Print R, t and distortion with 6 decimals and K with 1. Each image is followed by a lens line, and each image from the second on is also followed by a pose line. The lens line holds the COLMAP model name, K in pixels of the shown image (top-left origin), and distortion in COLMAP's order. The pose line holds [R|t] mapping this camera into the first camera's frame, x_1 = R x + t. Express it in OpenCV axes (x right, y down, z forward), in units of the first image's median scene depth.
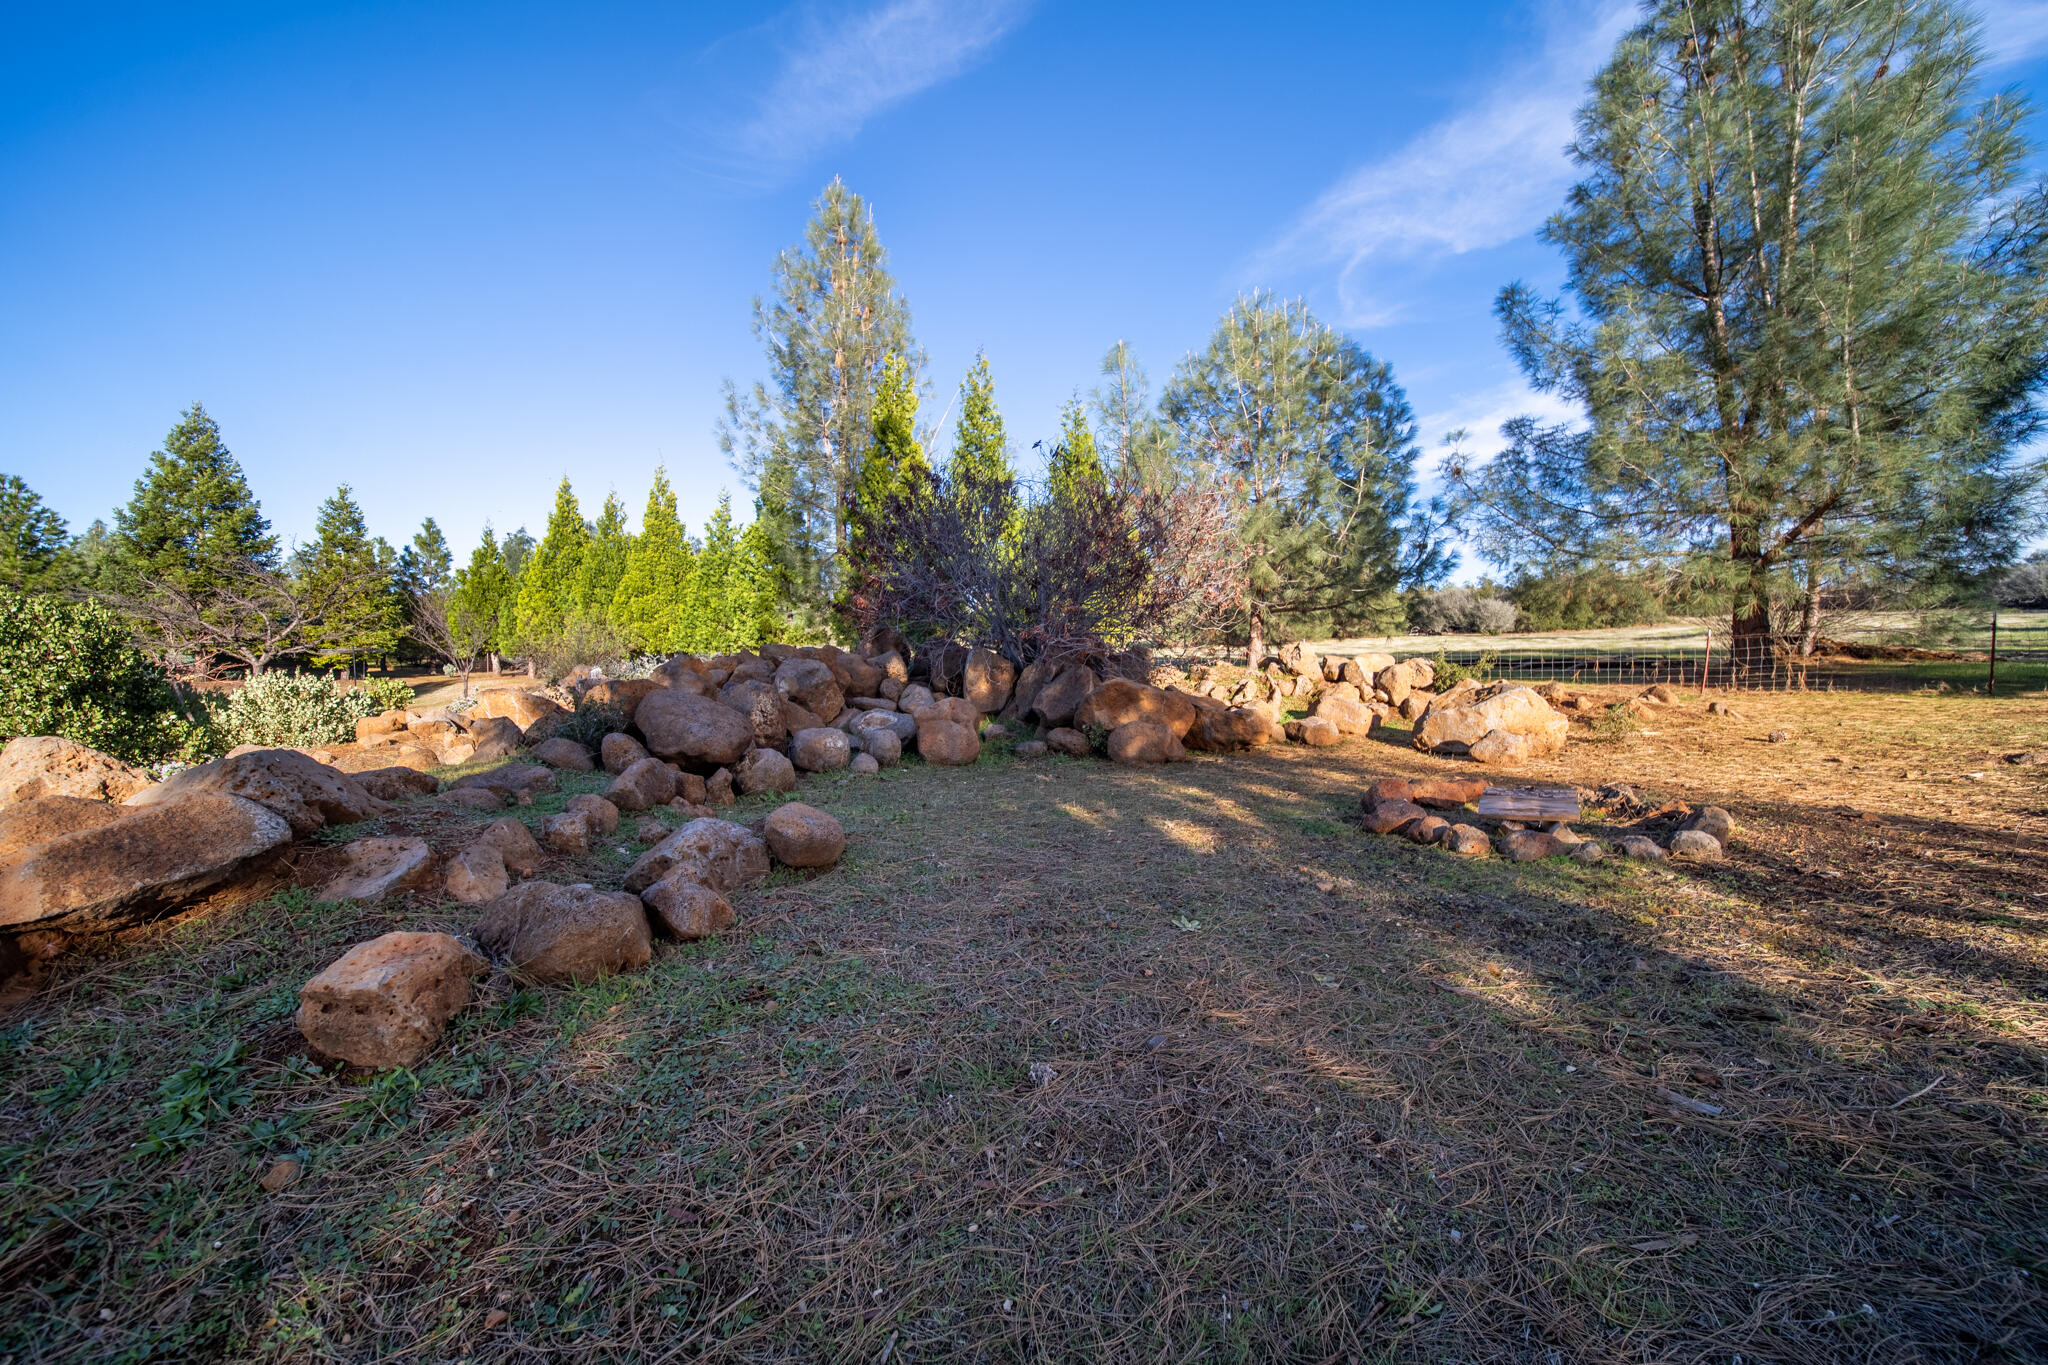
lens RADIAL K [[722.7, 0, 1023.3], [0, 722.7, 686.4], [0, 0, 1]] dist [-0.001204, -0.000260]
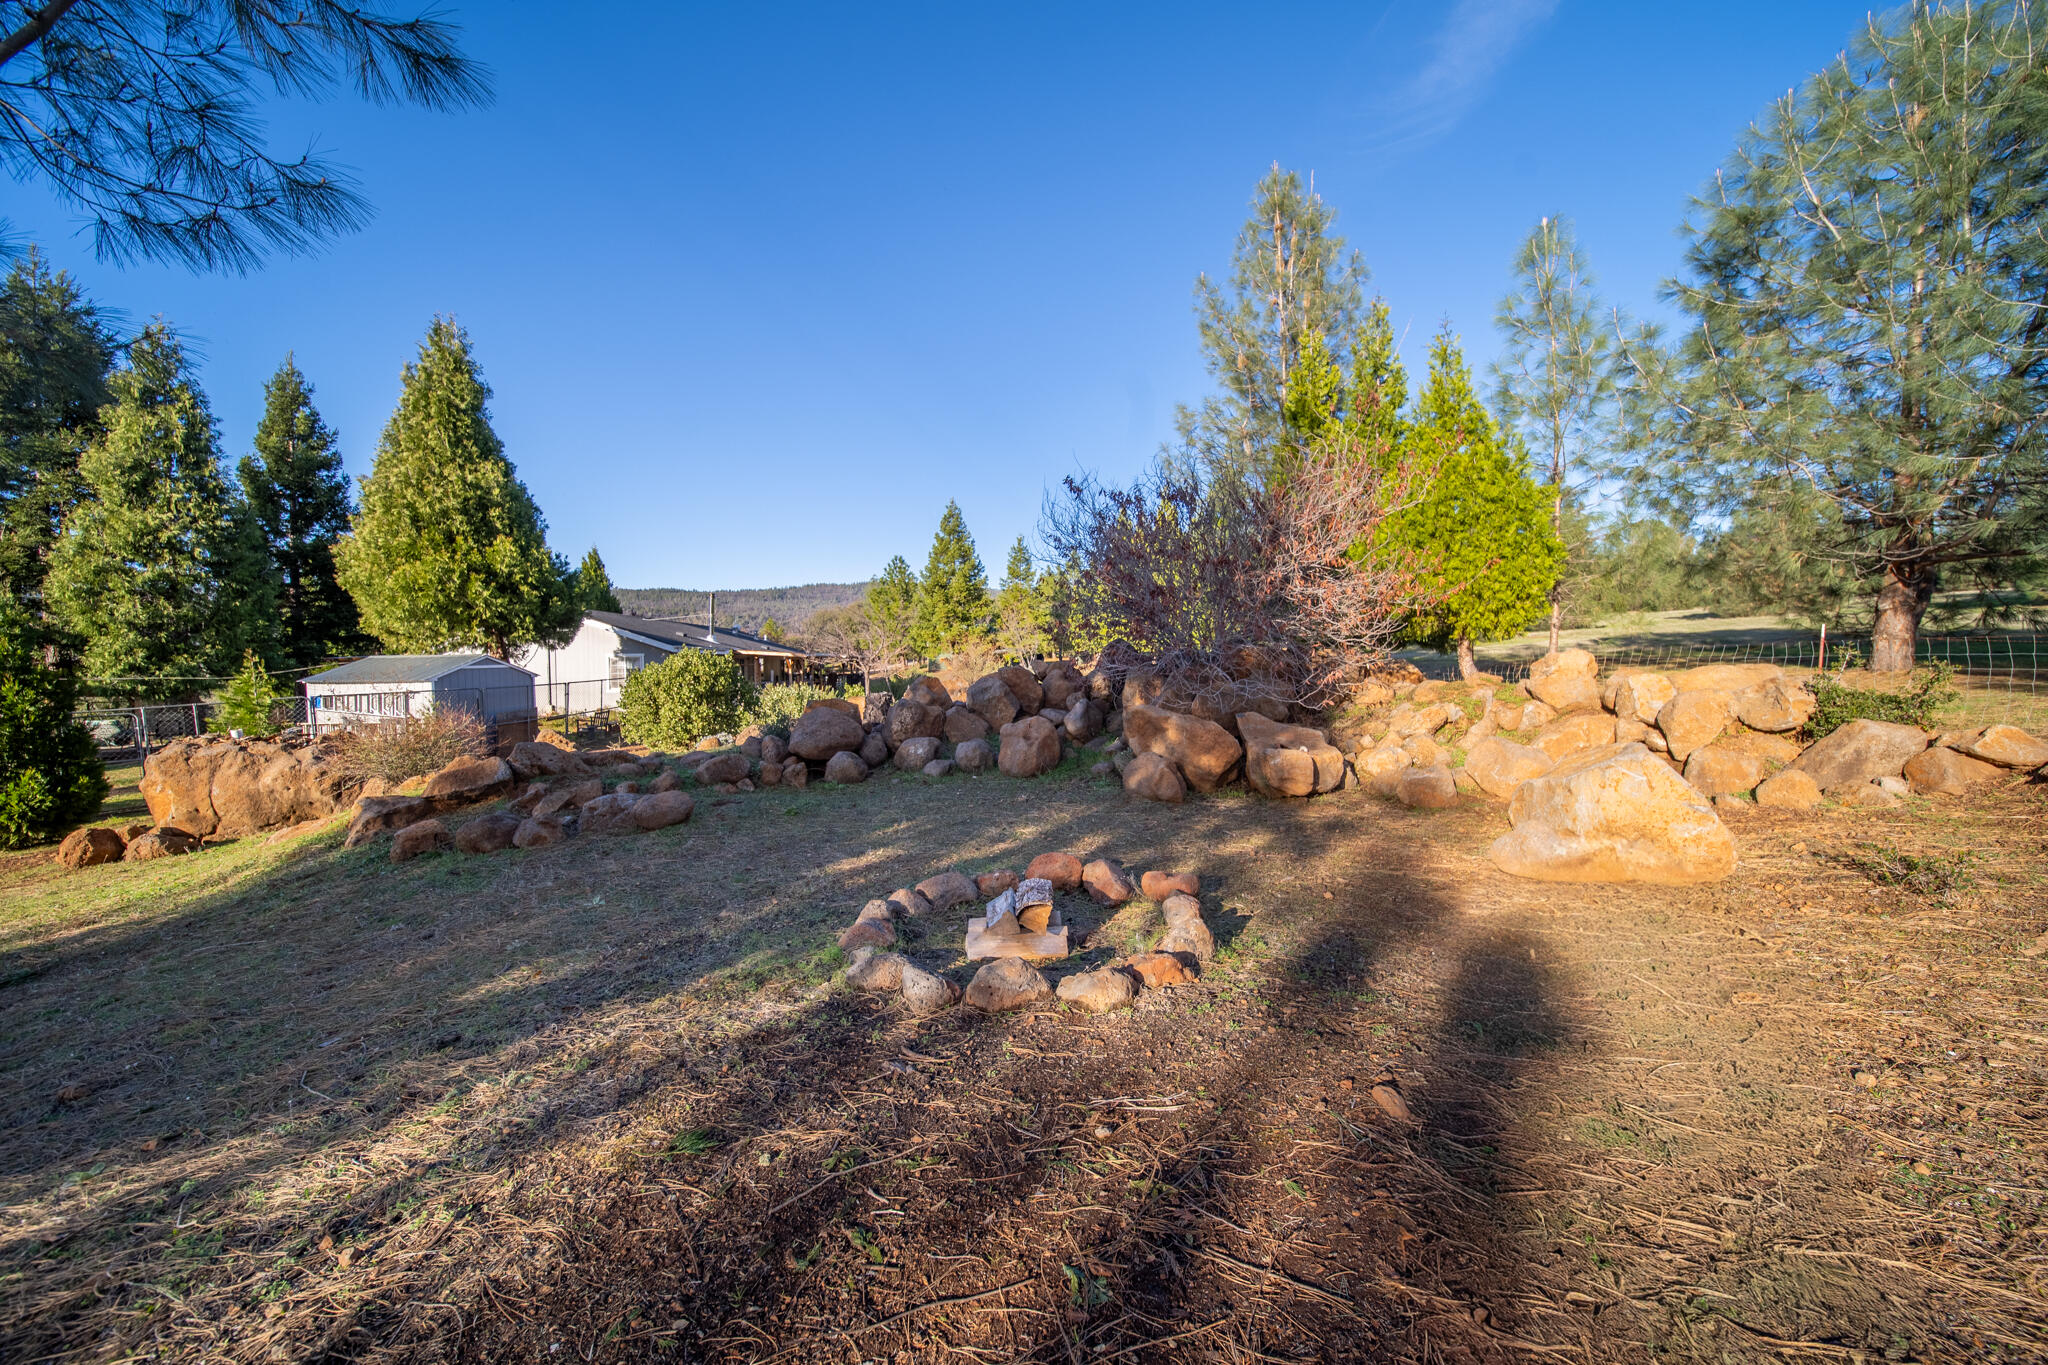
lens RADIAL K [[722.7, 0, 1026.2], [0, 722.7, 680.6], [0, 0, 1]] dist [-0.001204, -0.000260]
pose [[0.657188, 0.010325, -0.753656, 0.182050], [0.003248, 0.999858, 0.016530, -0.014617], [0.753719, -0.013311, 0.657062, 0.064291]]
